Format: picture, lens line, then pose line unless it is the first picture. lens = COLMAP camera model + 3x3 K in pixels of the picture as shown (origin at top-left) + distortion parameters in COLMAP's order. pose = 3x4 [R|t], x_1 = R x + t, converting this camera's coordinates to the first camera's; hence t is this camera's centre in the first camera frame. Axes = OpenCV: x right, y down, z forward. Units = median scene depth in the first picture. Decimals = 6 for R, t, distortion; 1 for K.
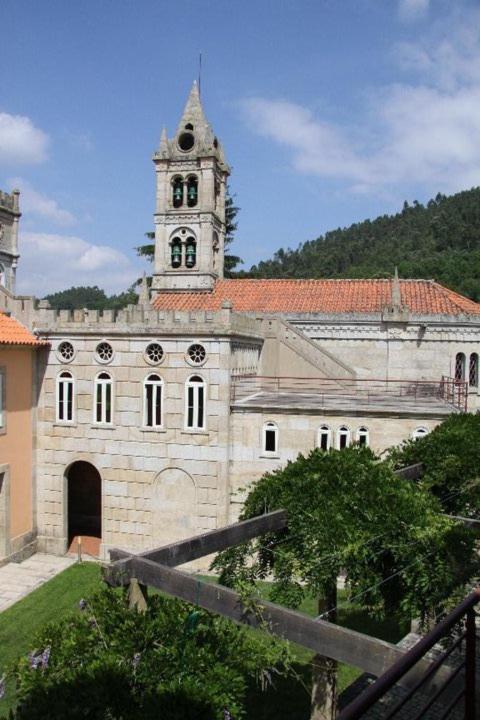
lens RADIAL K [[597.2, 0, 235.7], [0, 597.2, 362.3], [0, 0, 1]] dist [-0.116626, 0.026855]
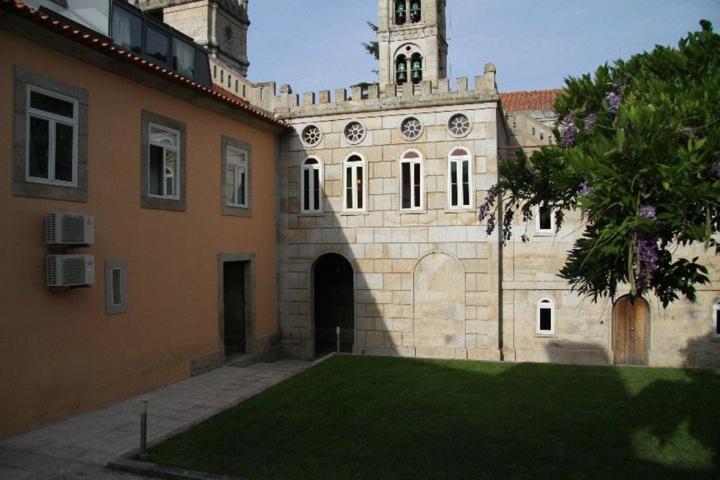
lens RADIAL K [[559.2, 0, 354.2], [0, 559.2, 240.9], [0, 0, 1]] dist [-0.165784, 0.125784]
pose [[0.994367, -0.030308, -0.101564, -0.115897], [0.027942, 0.999306, -0.024641, 0.143947], [0.102241, 0.021664, 0.994524, 0.124233]]
